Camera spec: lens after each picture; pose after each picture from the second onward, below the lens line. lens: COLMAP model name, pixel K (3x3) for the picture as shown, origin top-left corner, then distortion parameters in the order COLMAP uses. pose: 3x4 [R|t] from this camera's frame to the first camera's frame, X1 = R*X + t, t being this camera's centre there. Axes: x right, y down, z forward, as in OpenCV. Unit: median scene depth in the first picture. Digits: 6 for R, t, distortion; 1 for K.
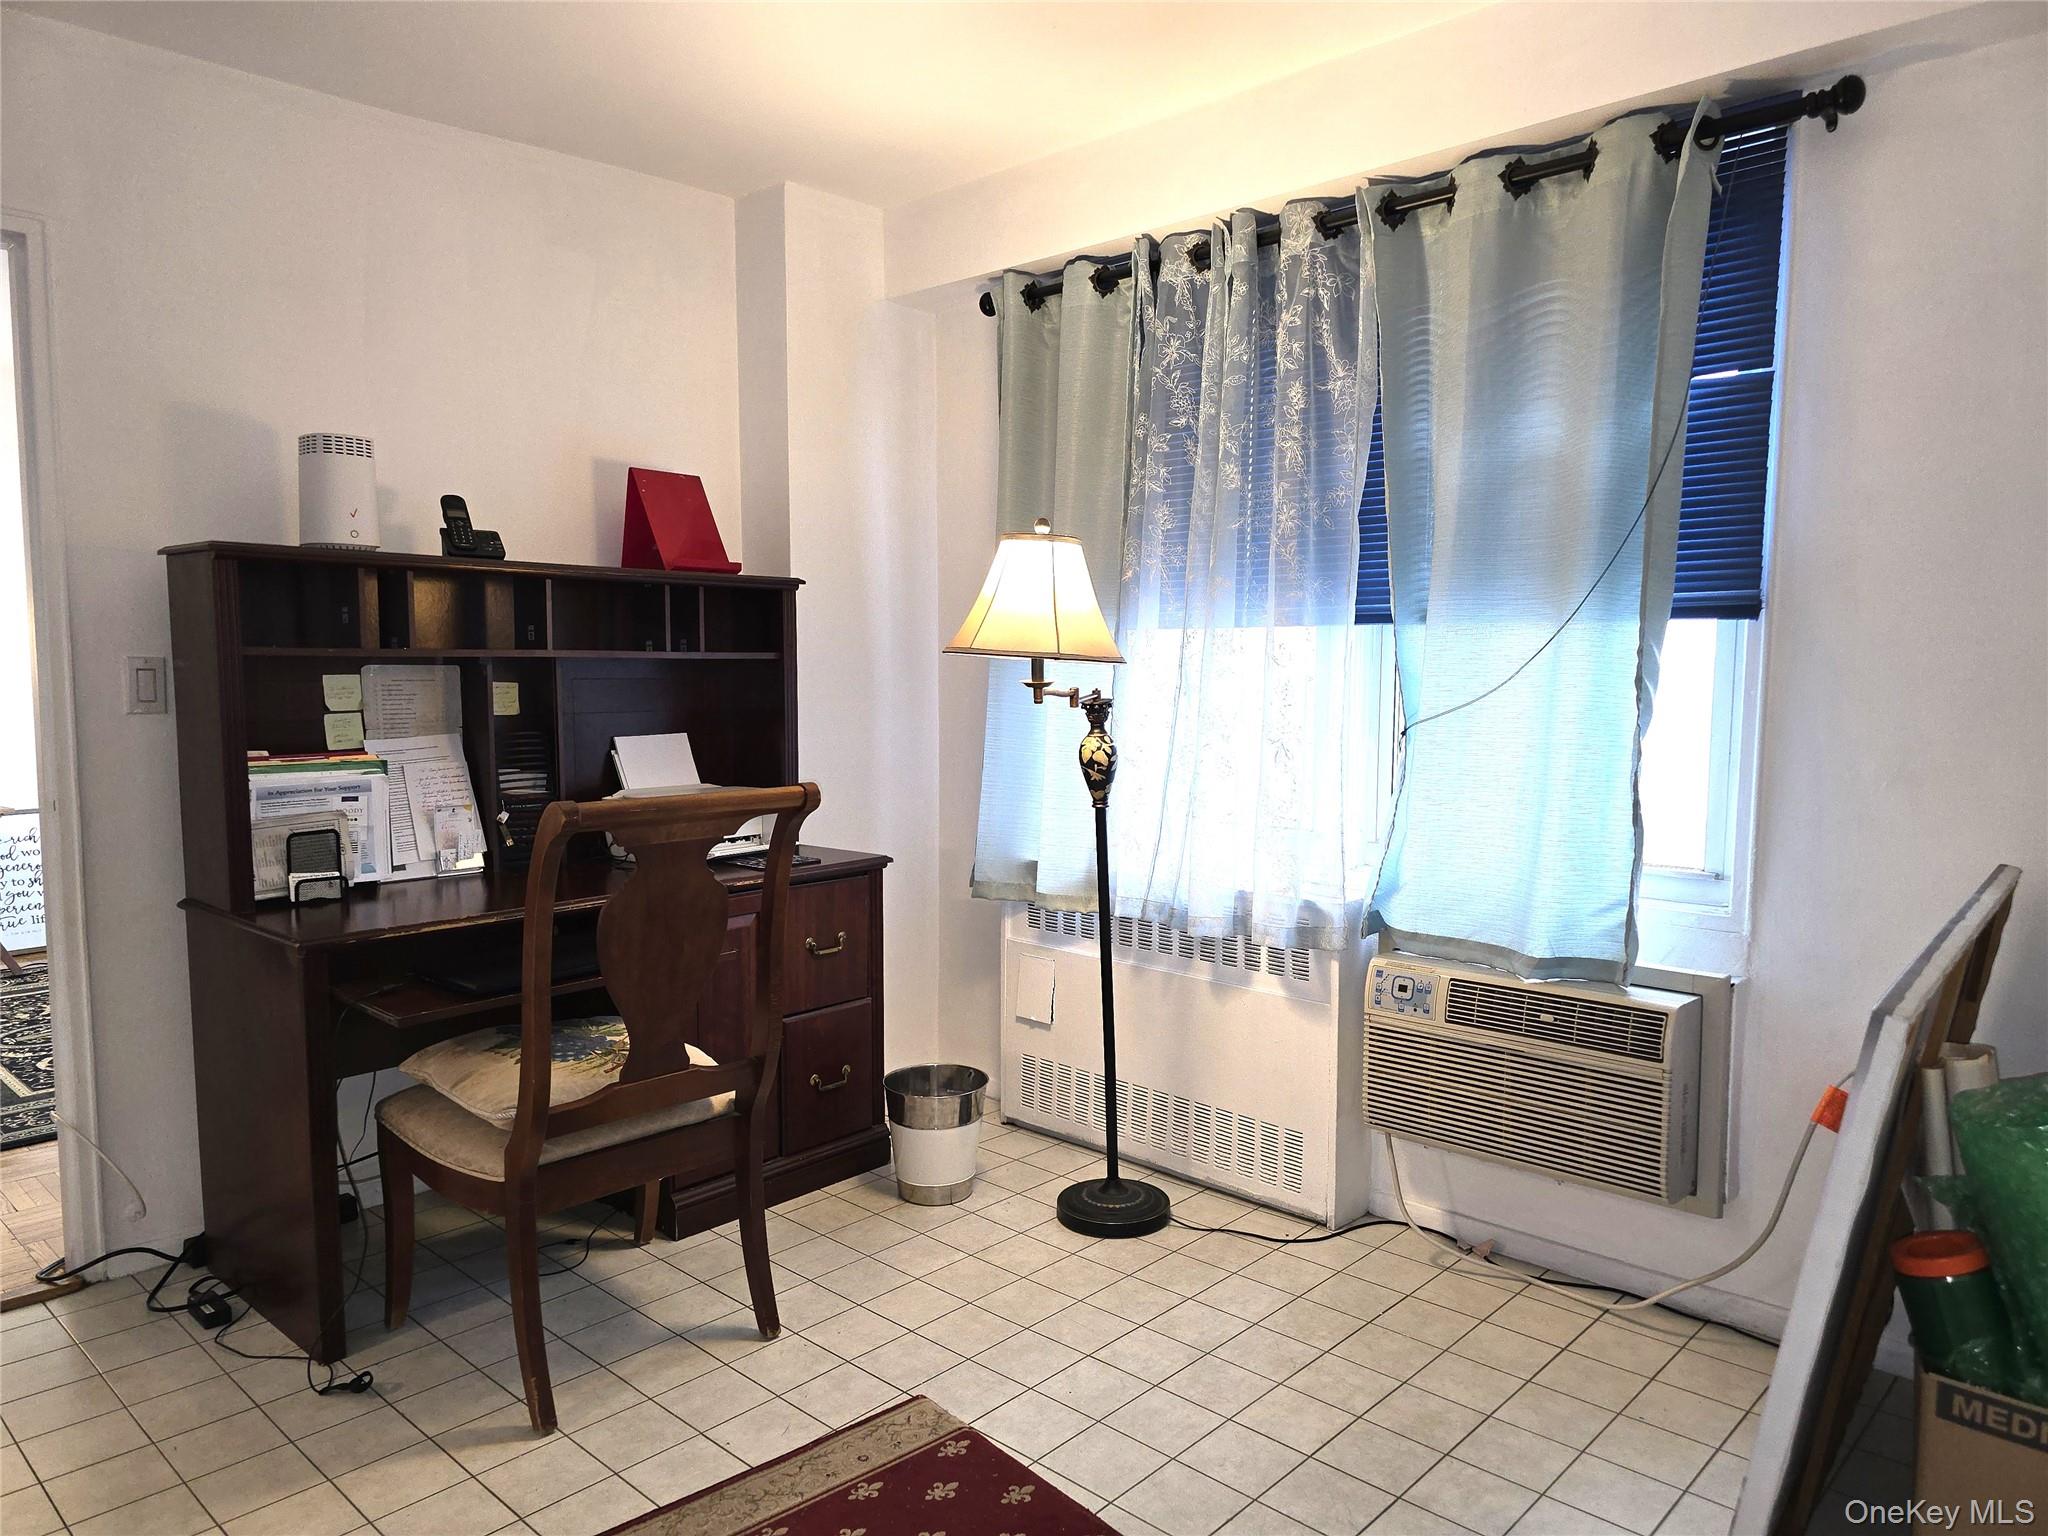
lens RADIAL K [[1377.0, 0, 1040.9], [0, 1377.0, 799.5], [0, 0, 1]] dist [0.064671, -0.060412]
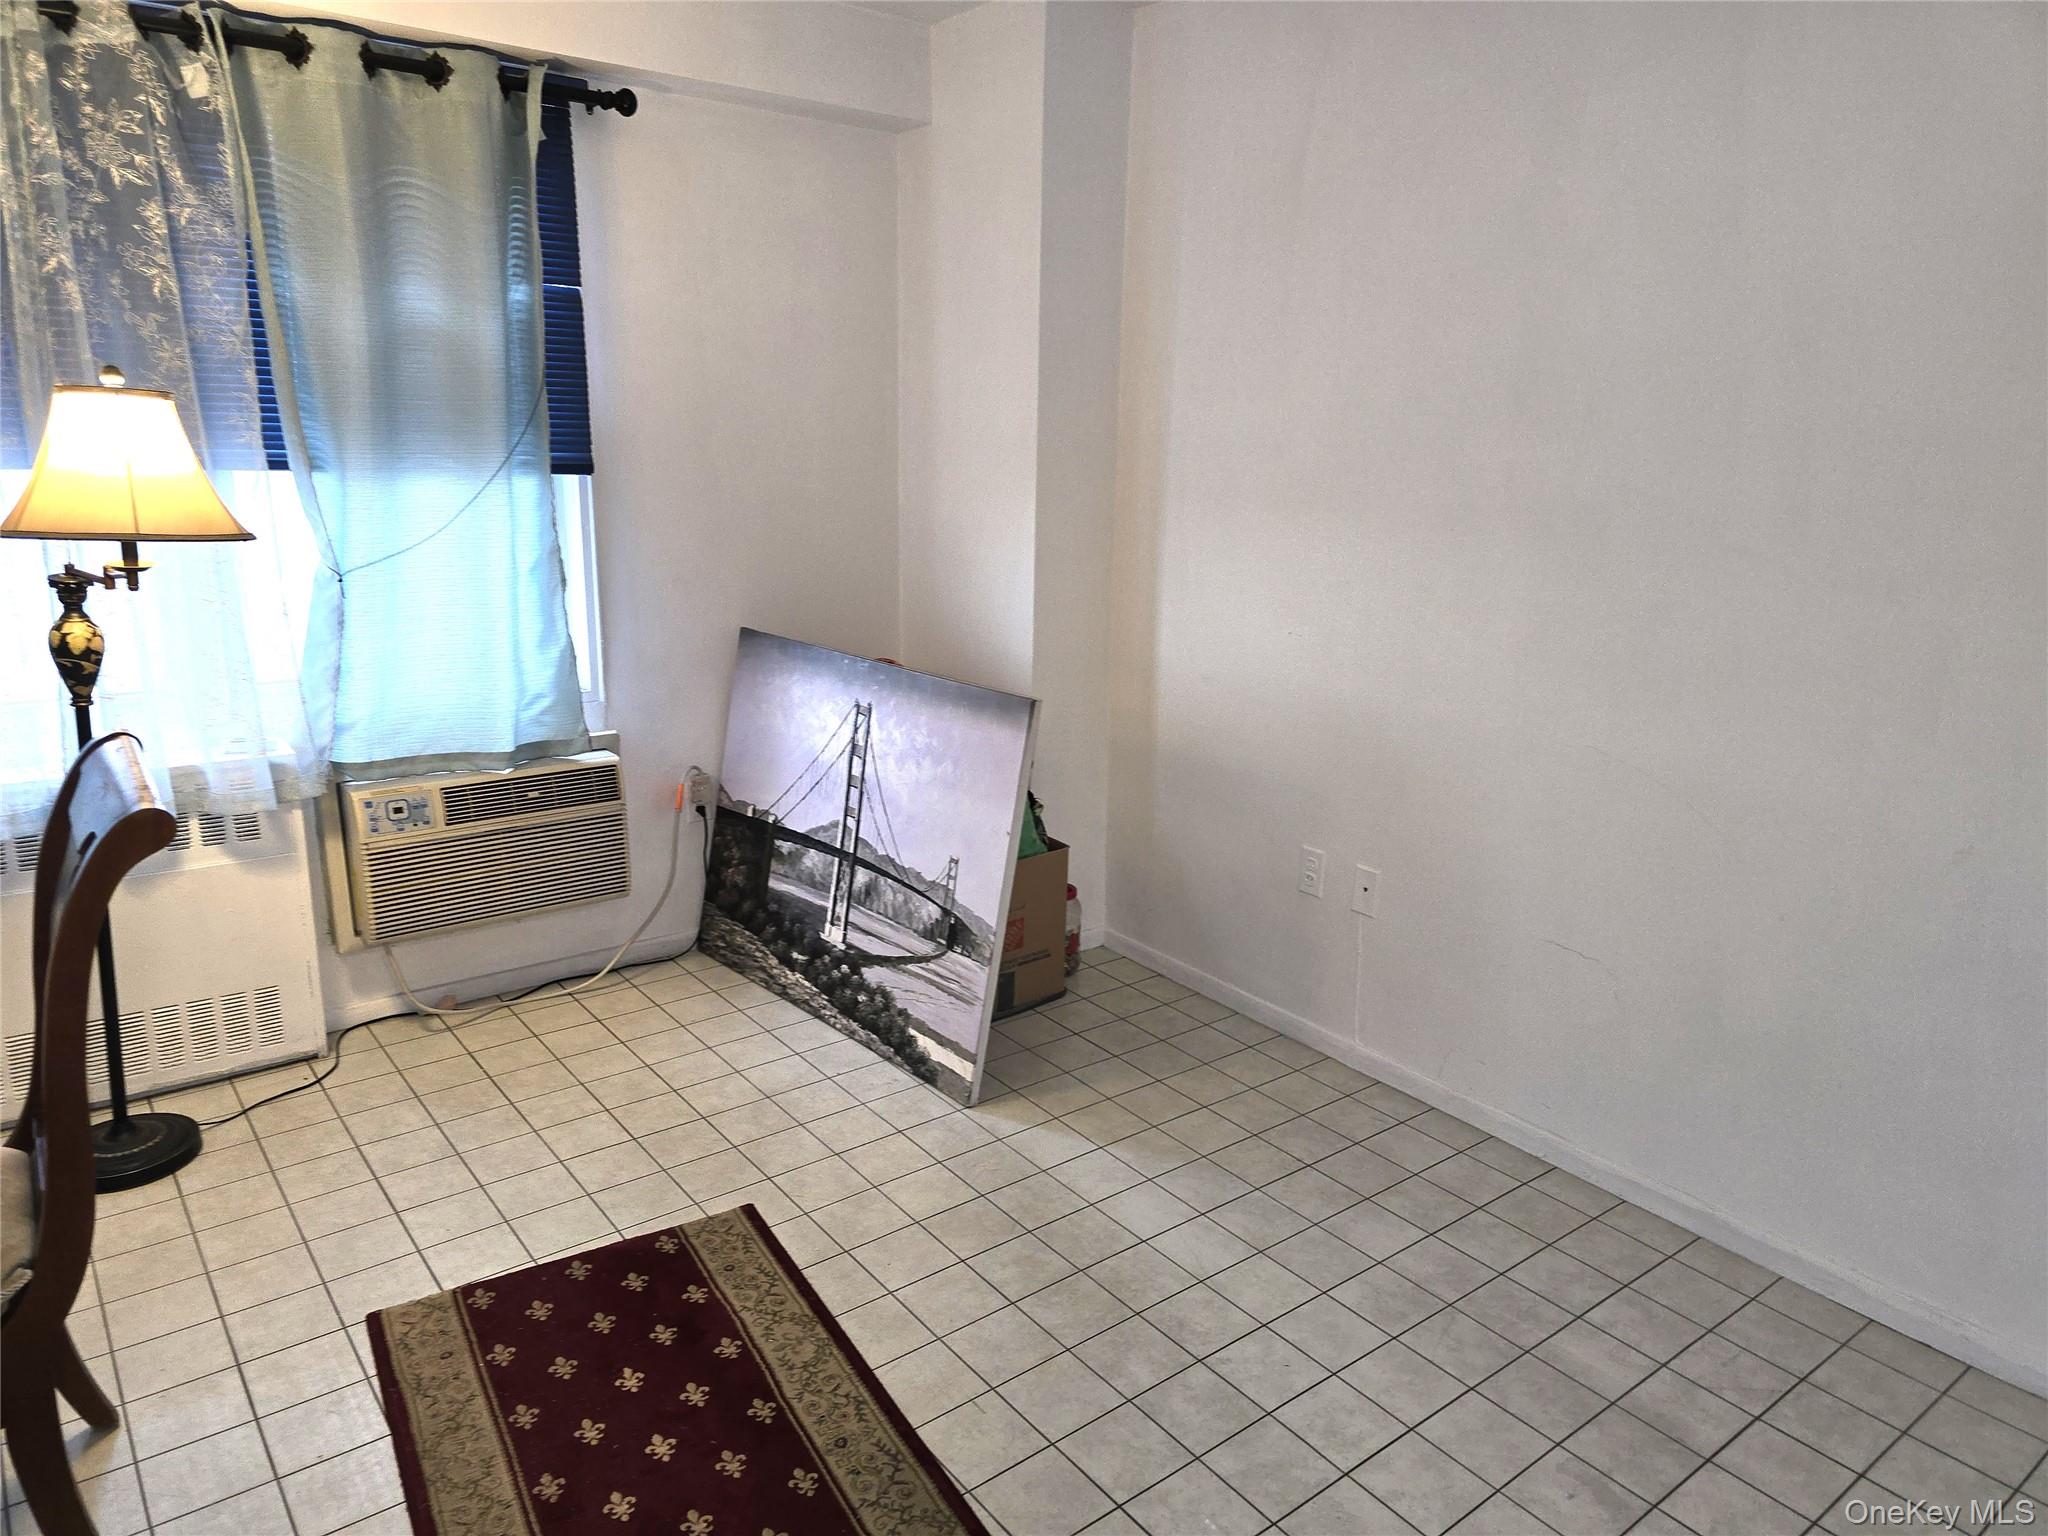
lens RADIAL K [[1377.0, 0, 1040.9], [0, 1377.0, 799.5], [0, 0, 1]] dist [0.064671, -0.060412]
pose [[0.153247, -0.255586, 0.954564, -0.756094], [0.074478, 0.966213, 0.246748, -0.114706], [-0.985377, 0.033281, 0.167104, 0.311241]]
